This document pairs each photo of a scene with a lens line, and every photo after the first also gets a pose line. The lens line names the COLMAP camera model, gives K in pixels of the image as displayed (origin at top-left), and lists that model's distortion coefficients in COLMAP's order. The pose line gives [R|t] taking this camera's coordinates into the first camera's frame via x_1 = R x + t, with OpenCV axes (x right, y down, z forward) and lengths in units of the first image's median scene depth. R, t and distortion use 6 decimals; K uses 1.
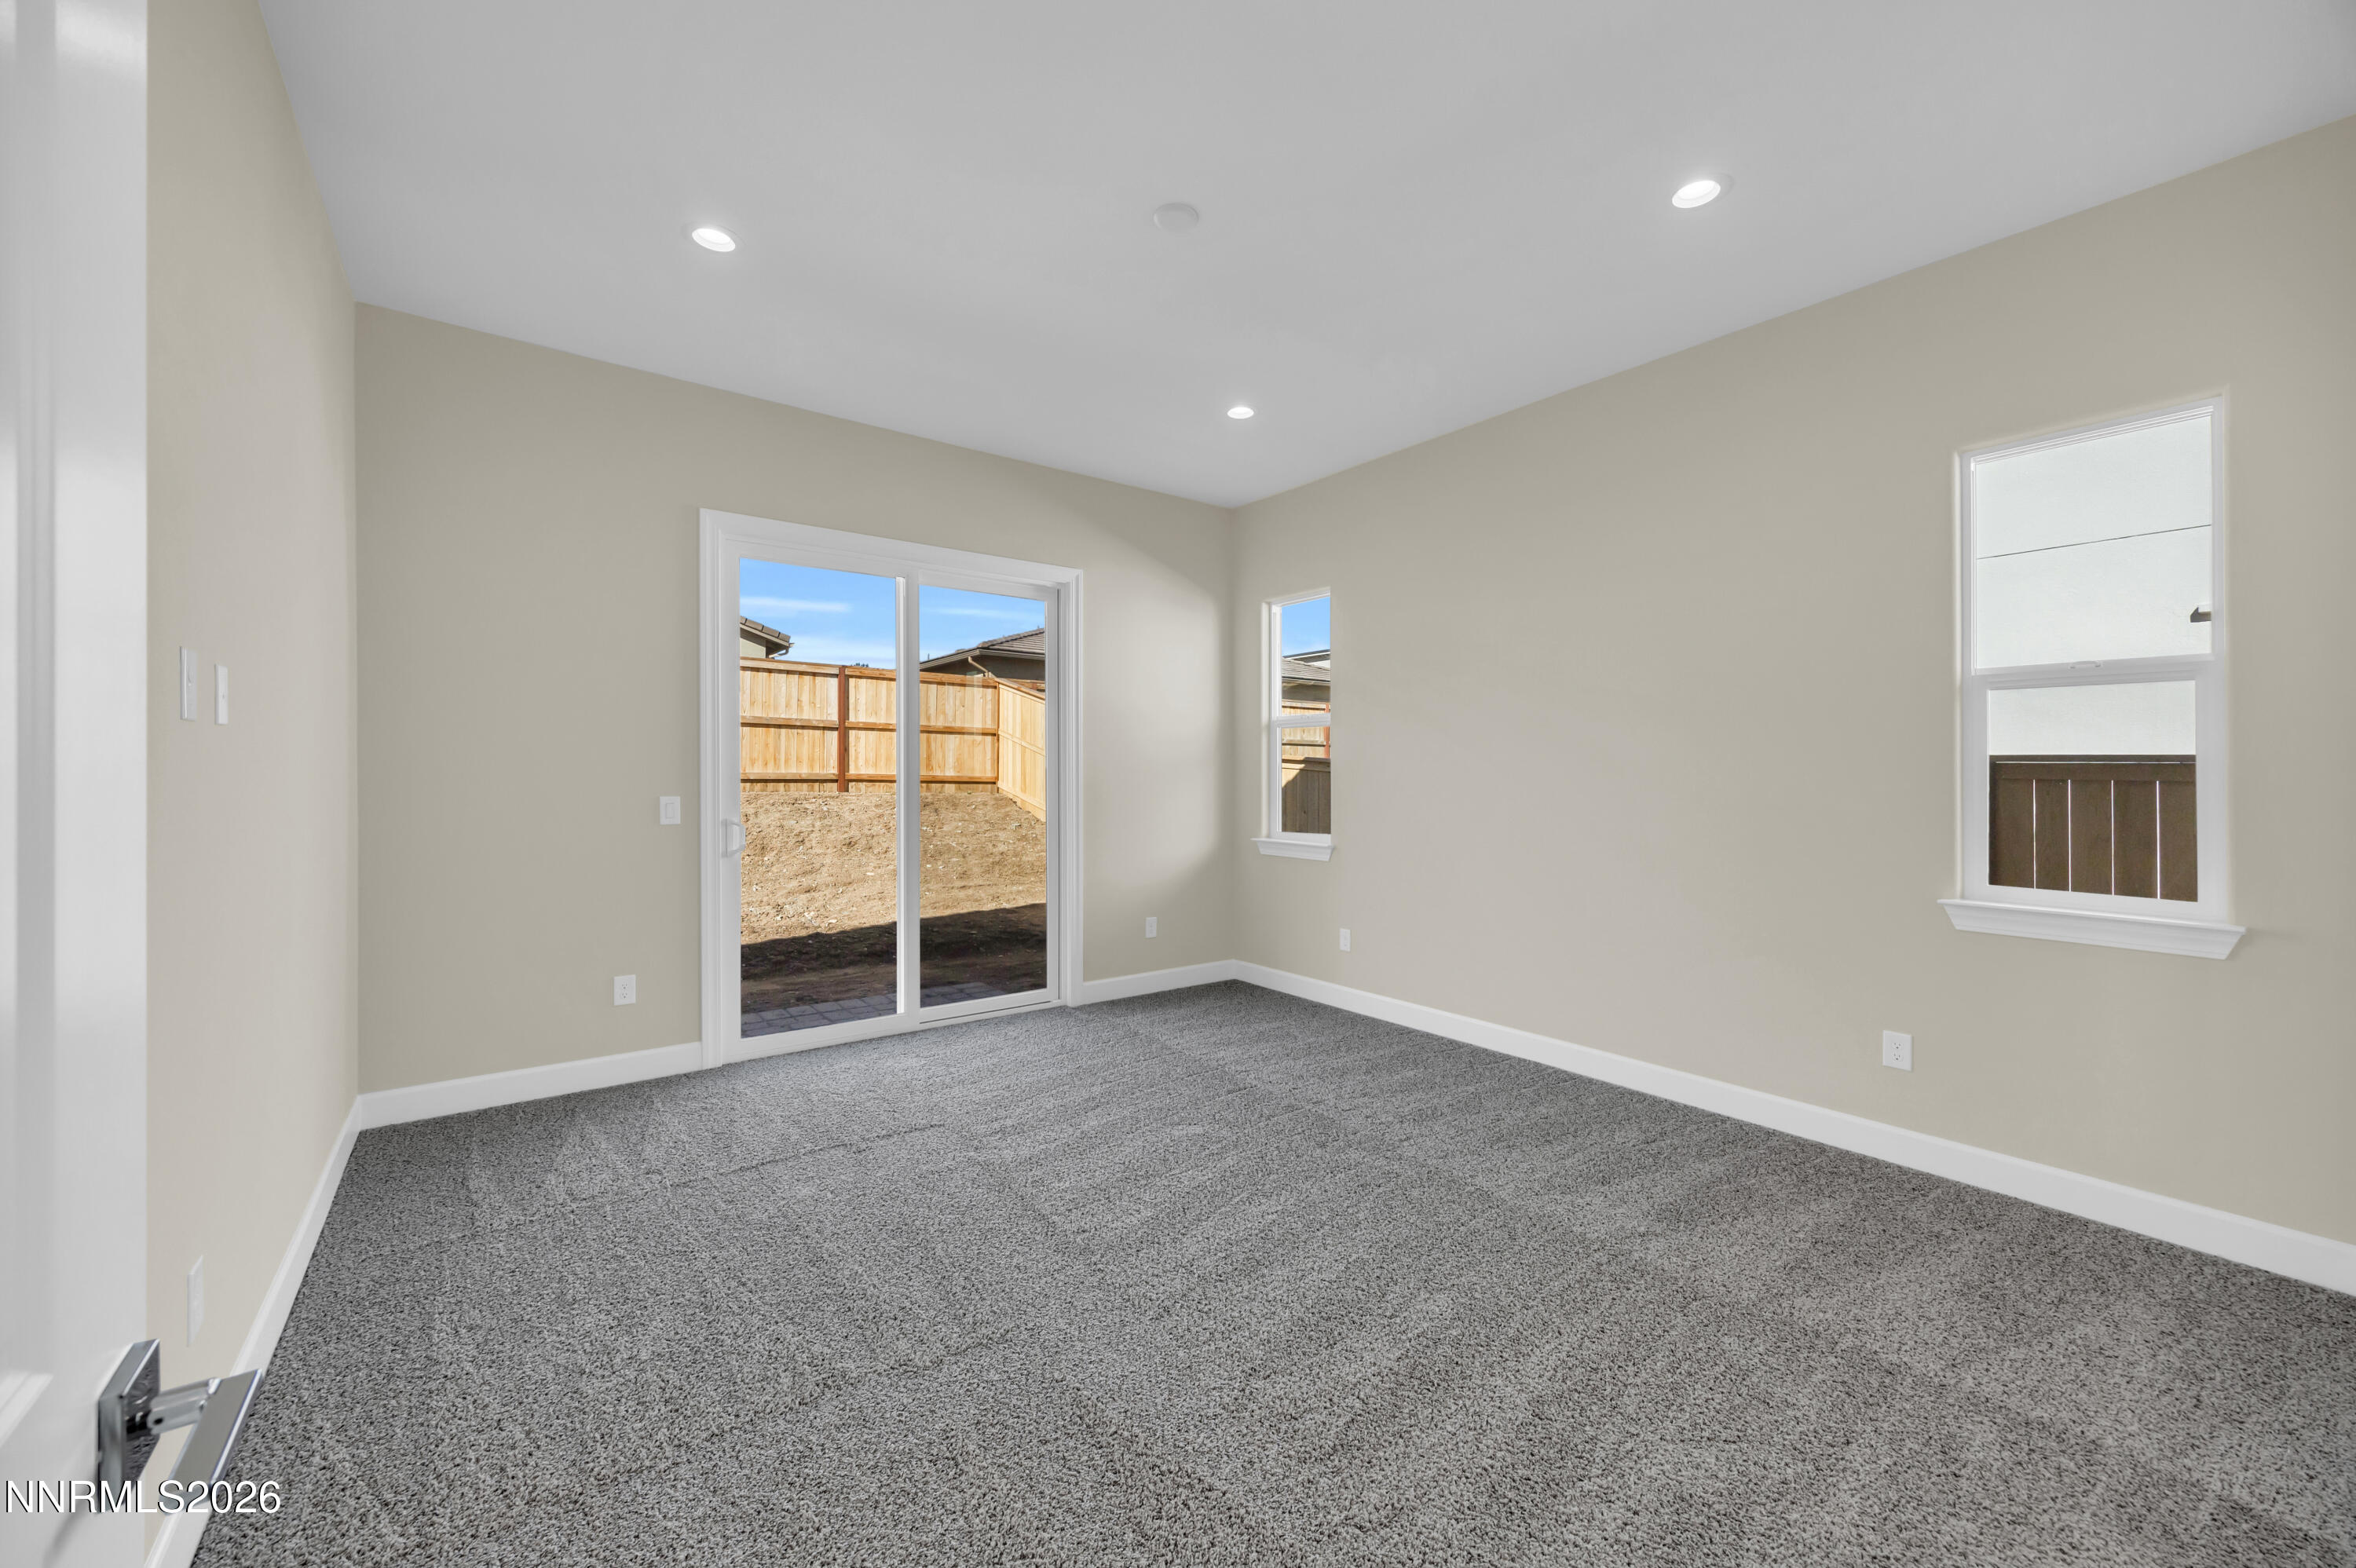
lens RADIAL K [[896.8, 0, 1184.5], [0, 896.8, 776.5], [0, 0, 1]] dist [0.000756, 0.000105]
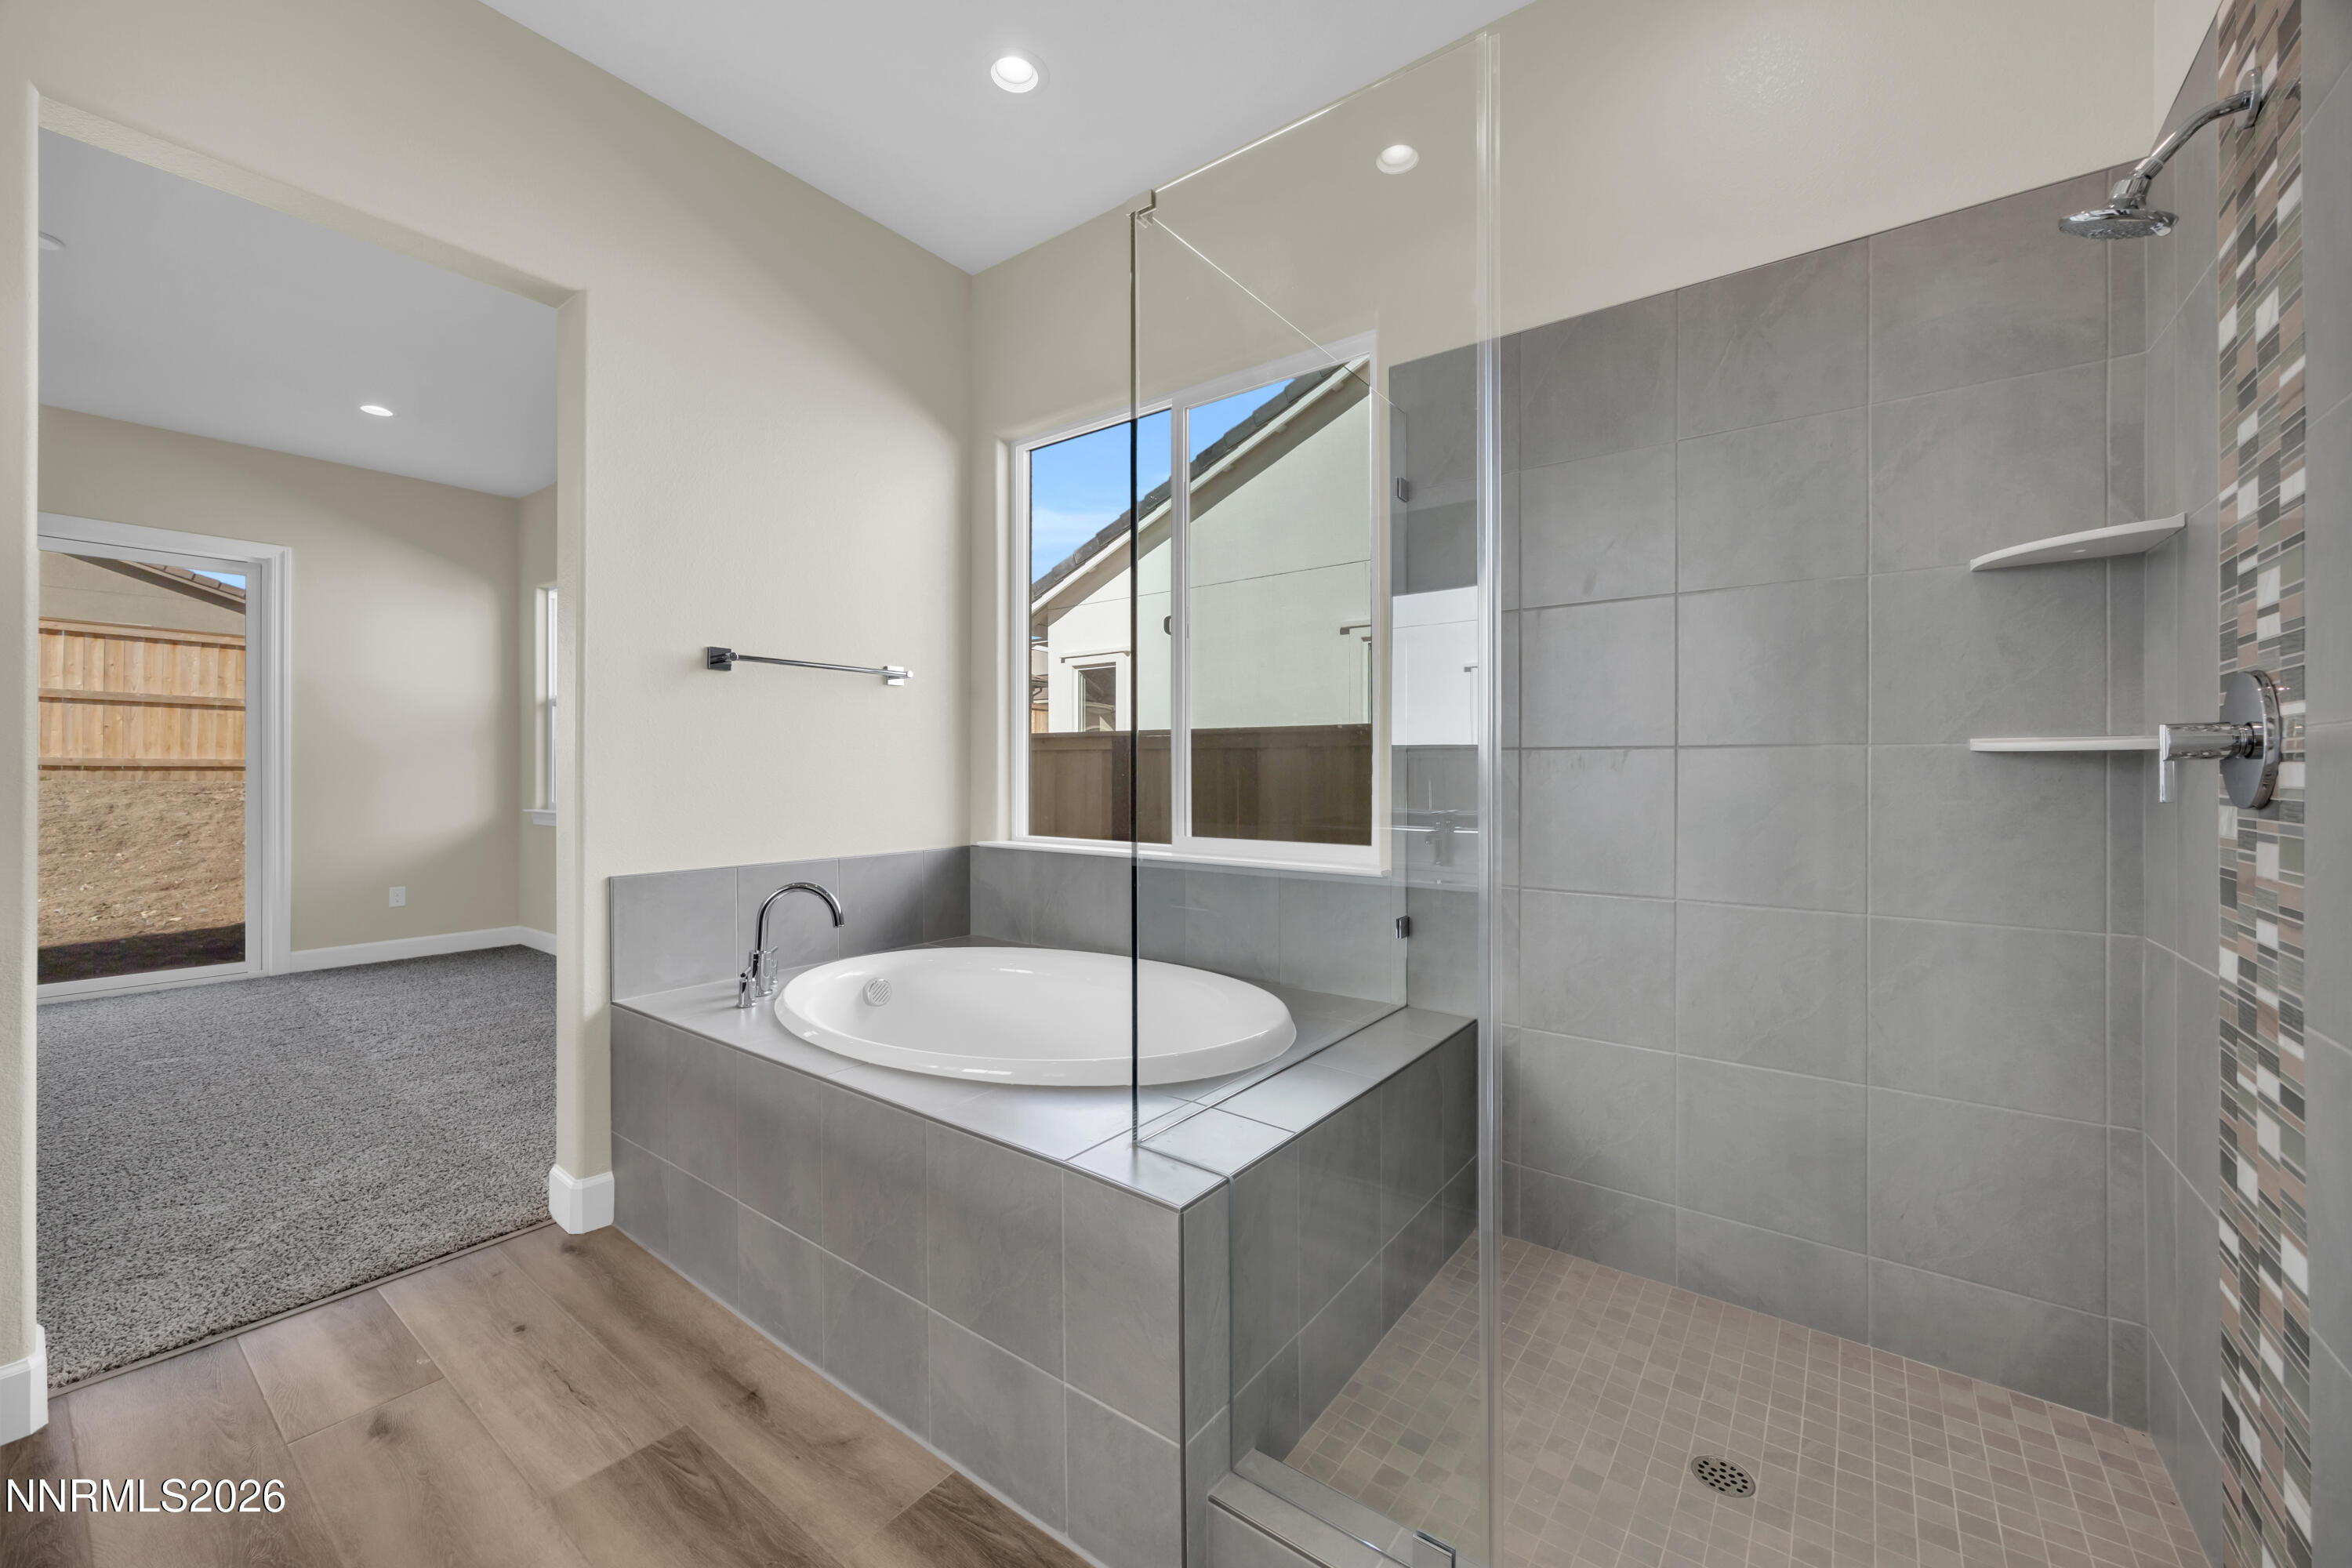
lens RADIAL K [[895.3, 0, 1166.7], [0, 895.3, 769.5], [0, 0, 1]] dist [0.000756, 0.000105]
pose [[0.961992, -0.006157, 0.273007, 0.300744], [0.006247, 0.999980, 0.000540, 0.014871], [-0.273004, 0.001186, 0.962012, -0.133031]]
